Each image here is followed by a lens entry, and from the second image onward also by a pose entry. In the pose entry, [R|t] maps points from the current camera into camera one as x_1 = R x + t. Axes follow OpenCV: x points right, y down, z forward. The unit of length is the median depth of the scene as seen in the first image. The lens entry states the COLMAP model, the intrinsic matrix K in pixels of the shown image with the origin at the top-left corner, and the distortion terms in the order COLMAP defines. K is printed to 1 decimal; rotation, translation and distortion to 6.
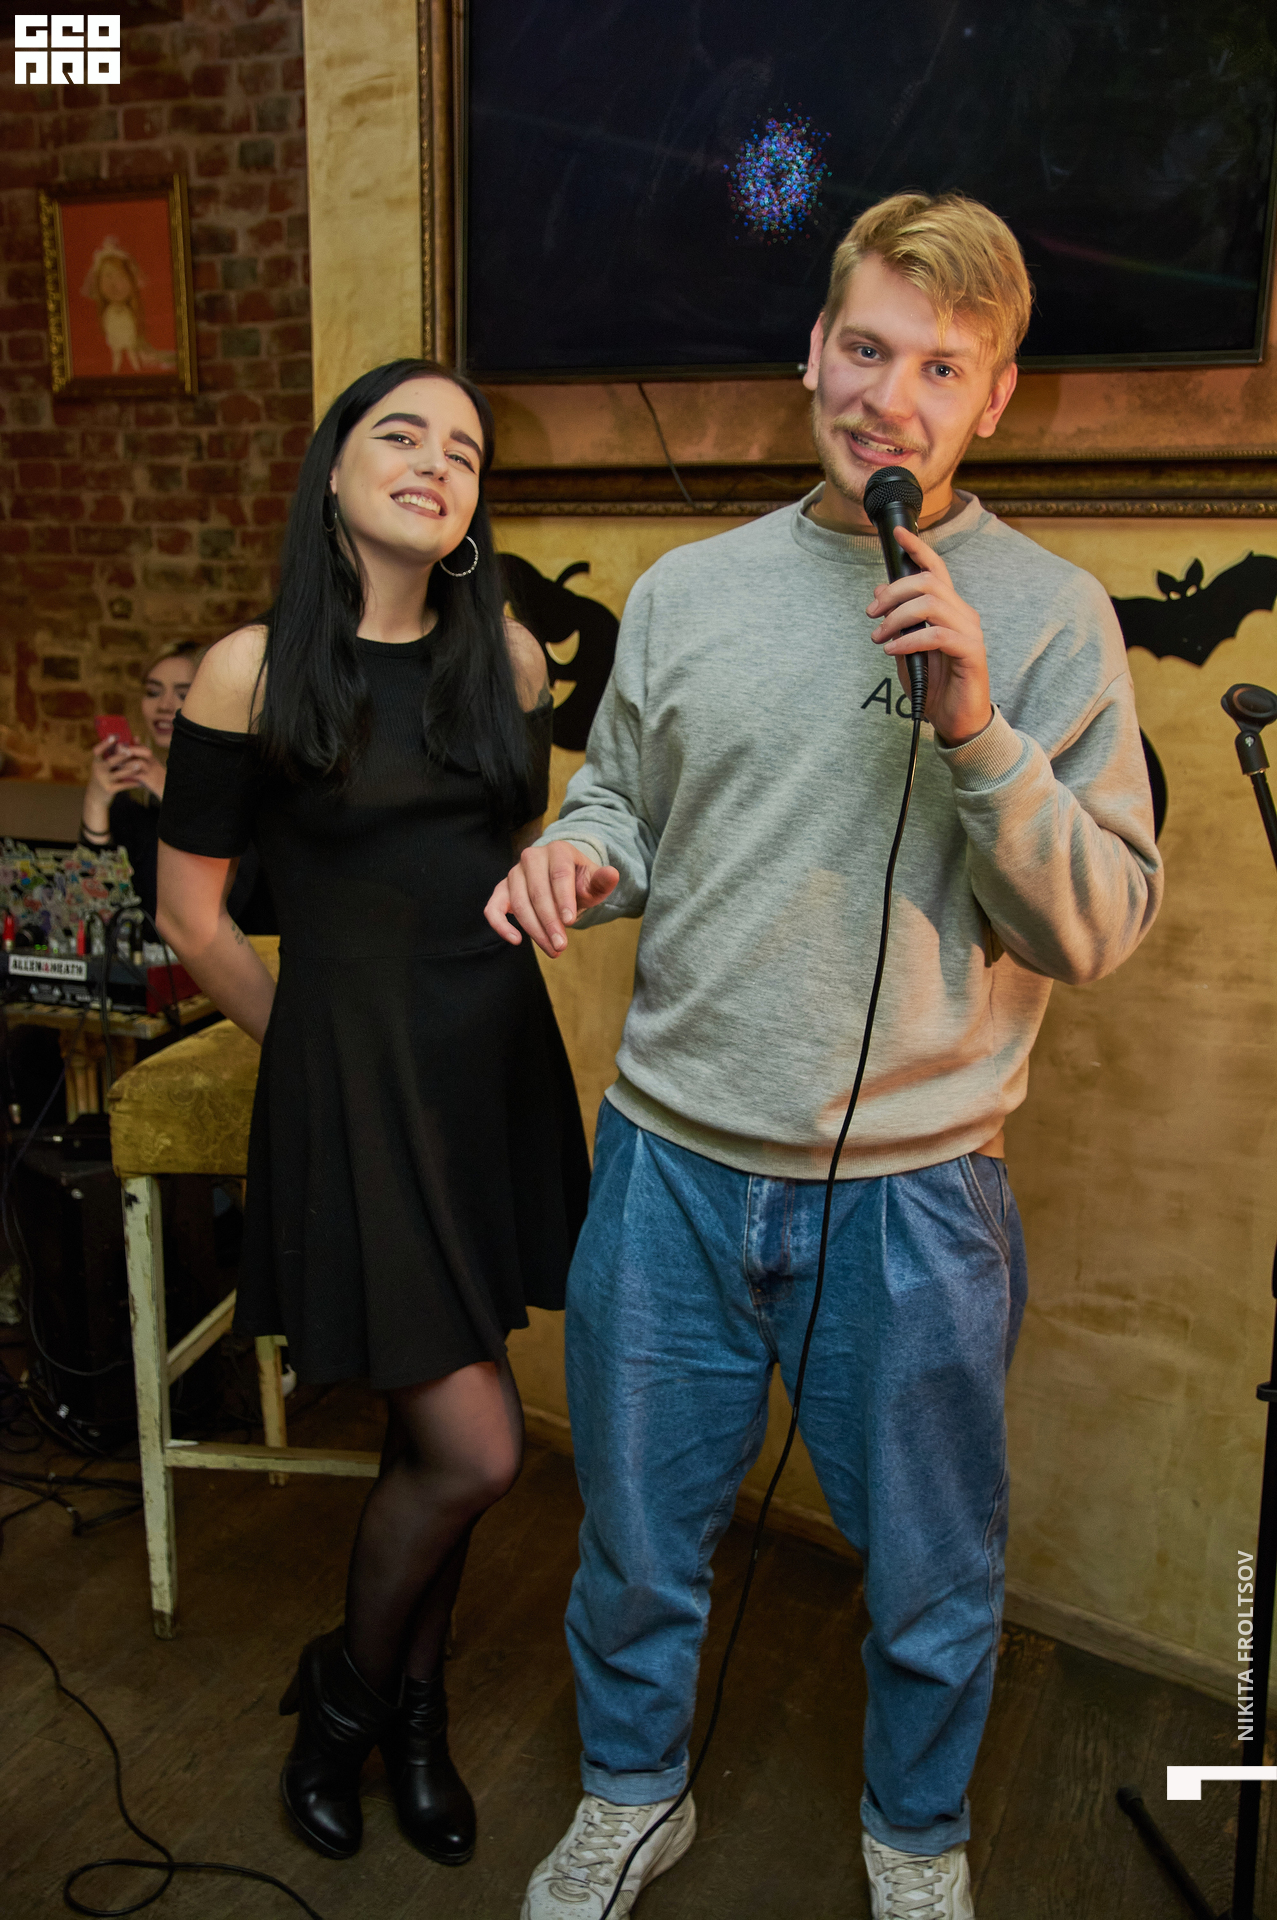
lens RADIAL K [[1971.7, 0, 638.5], [0, 1971.7, 960.0], [0, 0, 1]] dist [-0.080917, 0.210795]
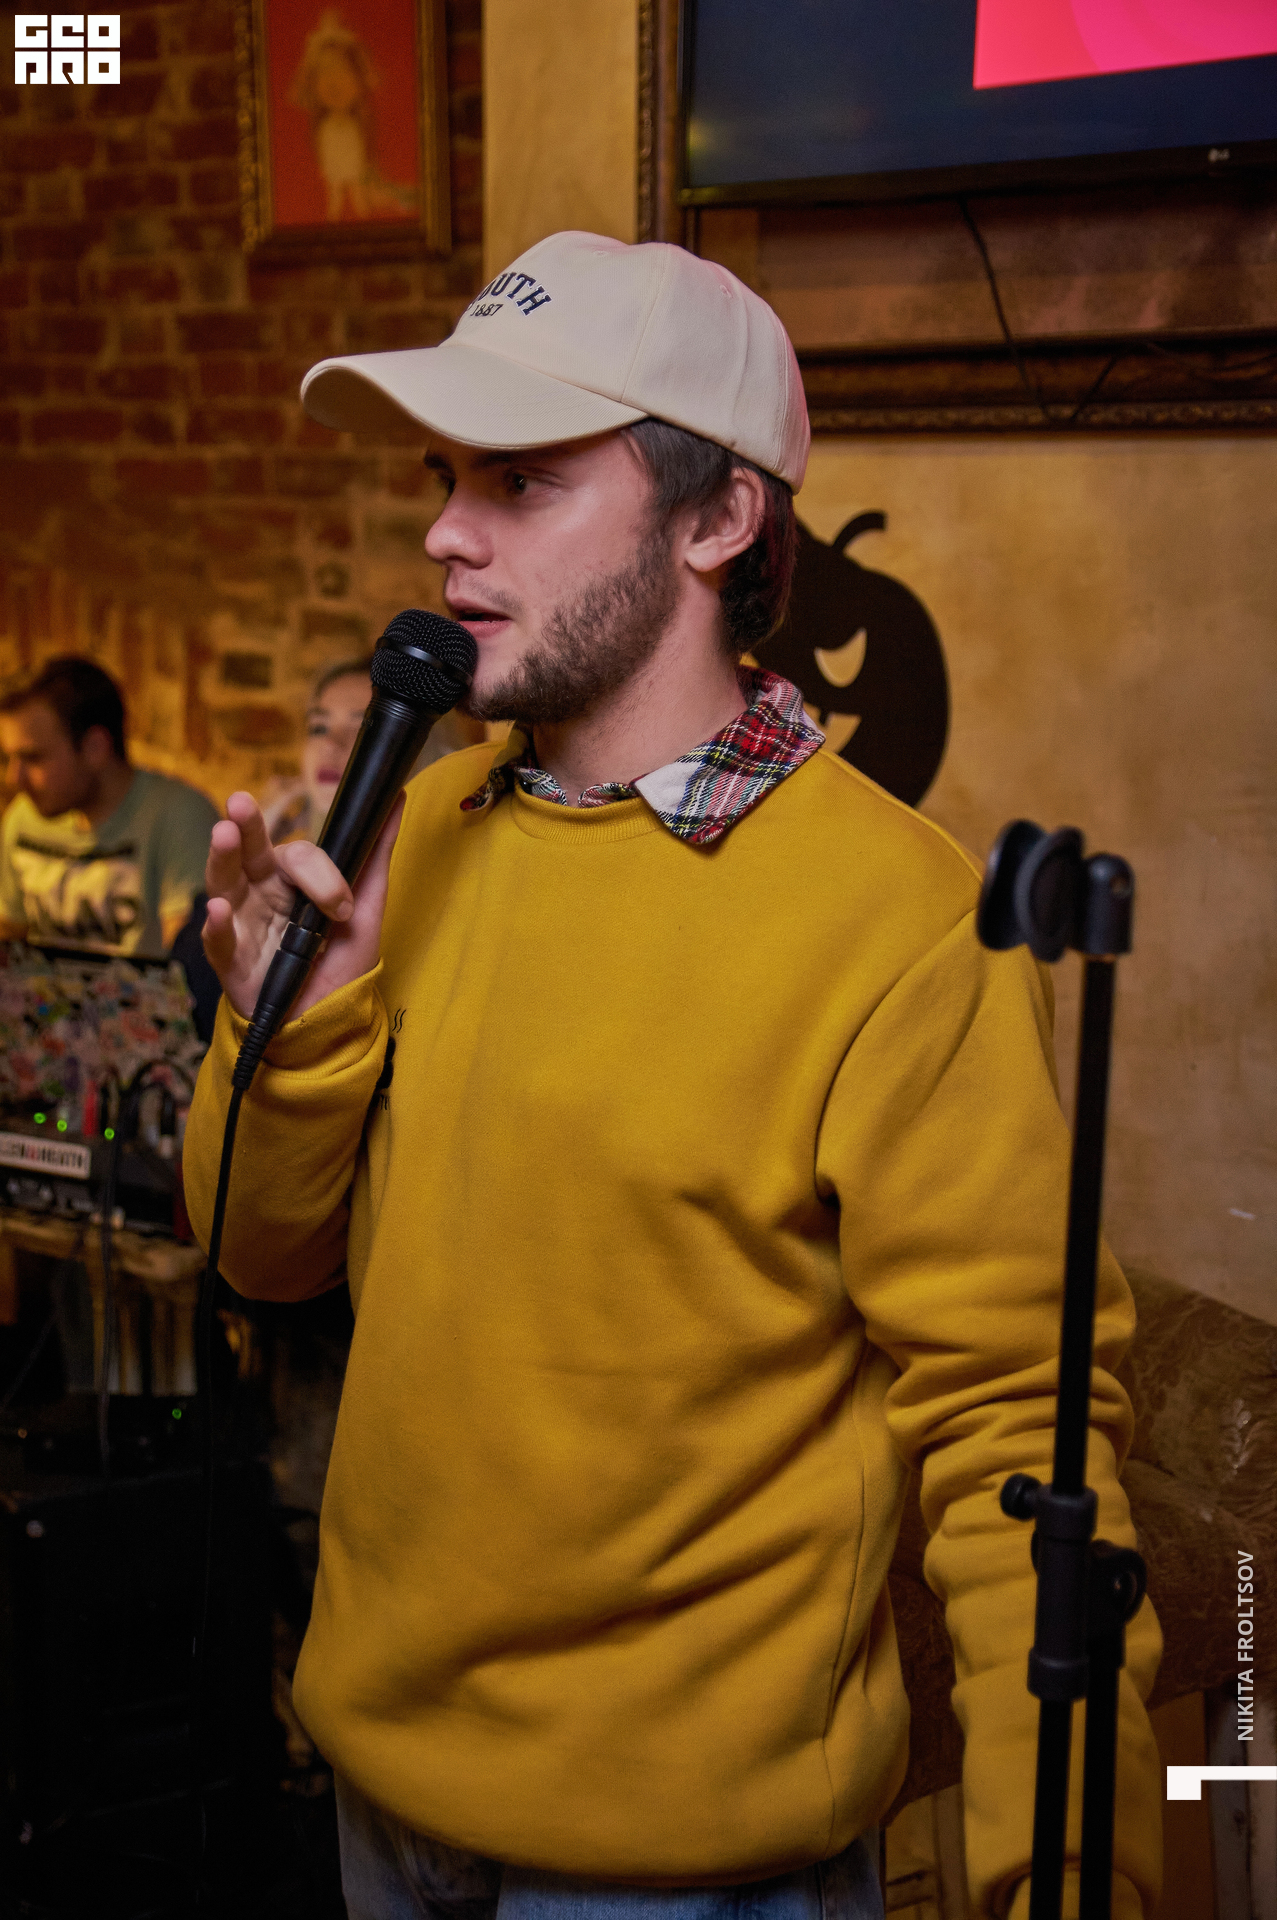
lens RADIAL K [[2906.3, 0, 638.5], [0, 2906.3, 960.0], [0, 0, 1]] dist [0.052271, 0.096608]
pose [[0.972643, 0.035666, -0.229549, 0.089458], [-0.046485, 0.998040, -0.041892, -0.025611], [0.227605, 0.051416, 0.972395, 0.127826]]
